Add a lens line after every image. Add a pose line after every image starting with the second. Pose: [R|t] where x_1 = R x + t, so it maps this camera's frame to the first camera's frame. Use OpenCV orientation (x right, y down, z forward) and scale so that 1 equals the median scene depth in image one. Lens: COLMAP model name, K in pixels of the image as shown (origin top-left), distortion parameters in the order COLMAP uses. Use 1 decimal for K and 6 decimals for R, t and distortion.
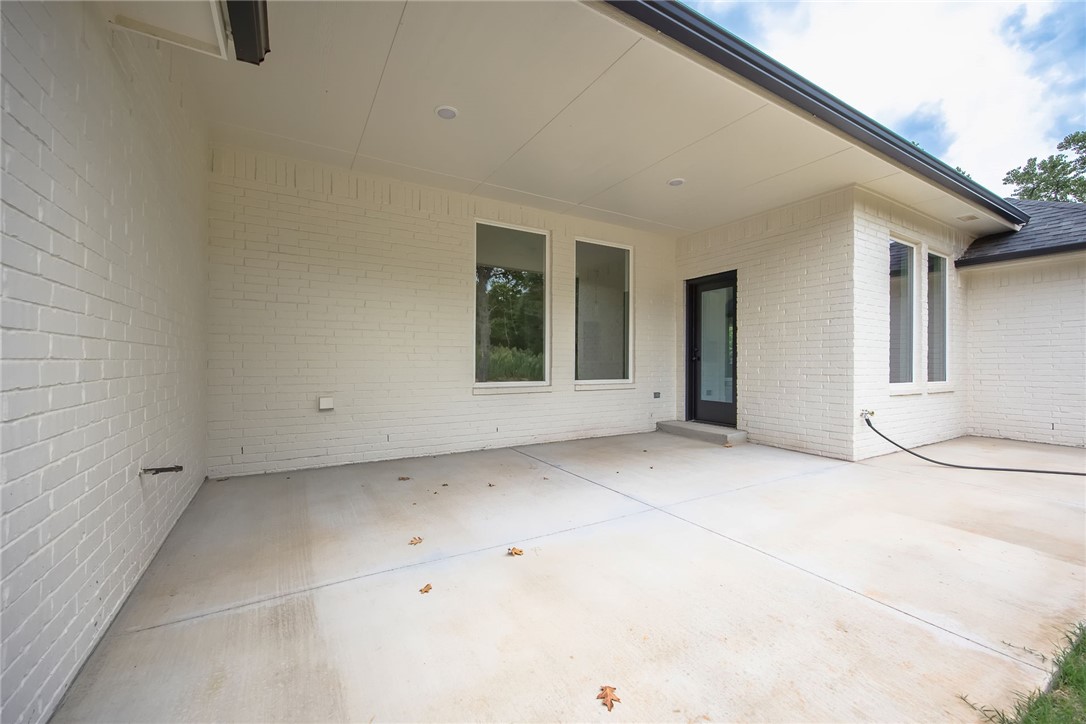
lens RADIAL K [[434.0, 0, 549.8], [0, 434.0, 364.4], [0, 0, 1]] dist [-0.004567, 0.000935]
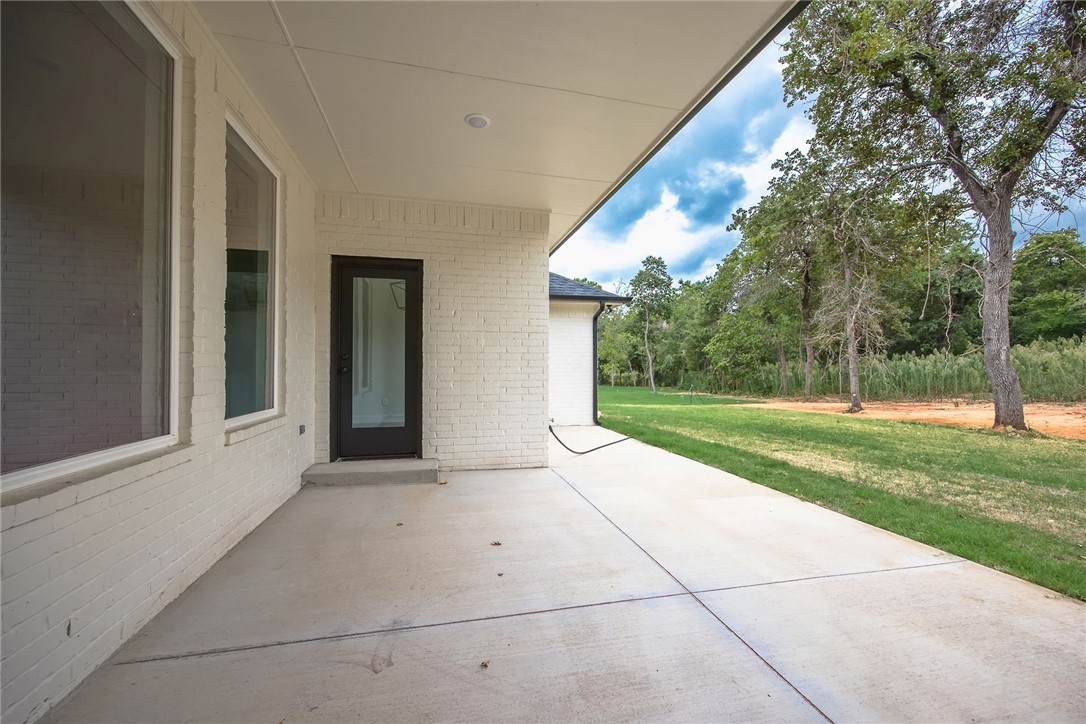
lens RADIAL K [[434.0, 0, 544.2], [0, 434.0, 360.7], [0, 0, 1]] dist [-0.004567, 0.000935]
pose [[0.295365, 0.013698, 0.955286, -0.279814], [0.001297, 0.999891, -0.014738, -0.020230], [-0.955384, 0.005593, 0.295315, 0.567038]]
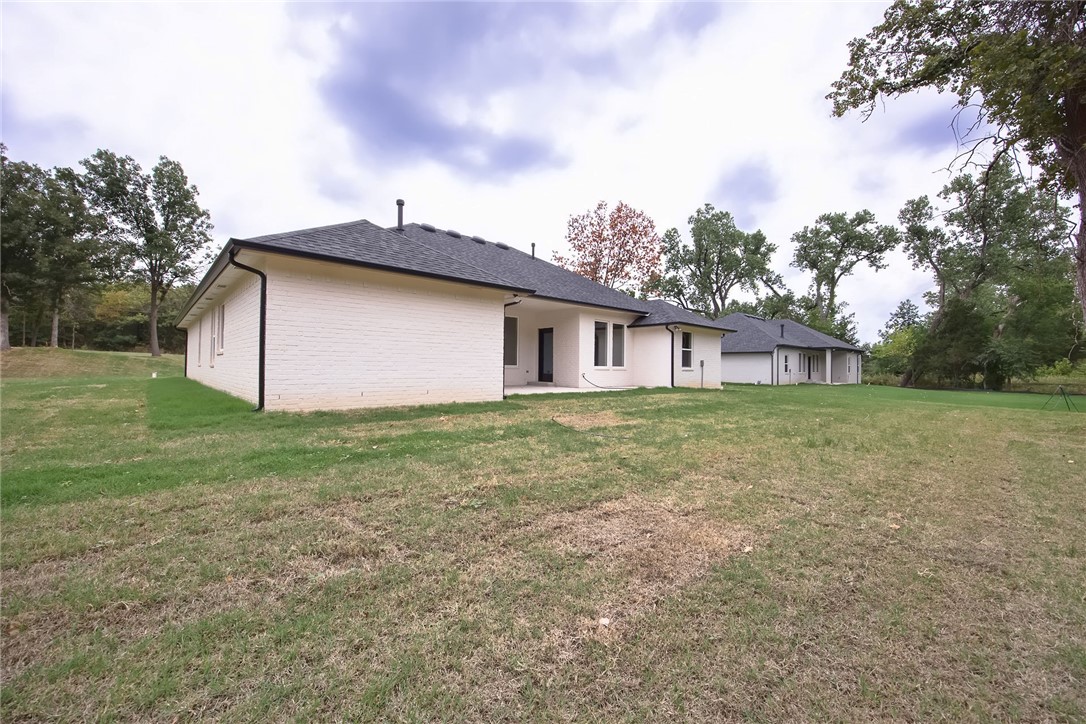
lens RADIAL K [[434.0, 0, 547.2], [0, 434.0, 362.8], [0, 0, 1]] dist [-0.004567, 0.000935]
pose [[0.980663, 0.006740, 0.195586, -0.185906], [-0.004263, 0.999905, -0.013081, 0.058710], [-0.195655, 0.011994, 0.980599, -1.922360]]
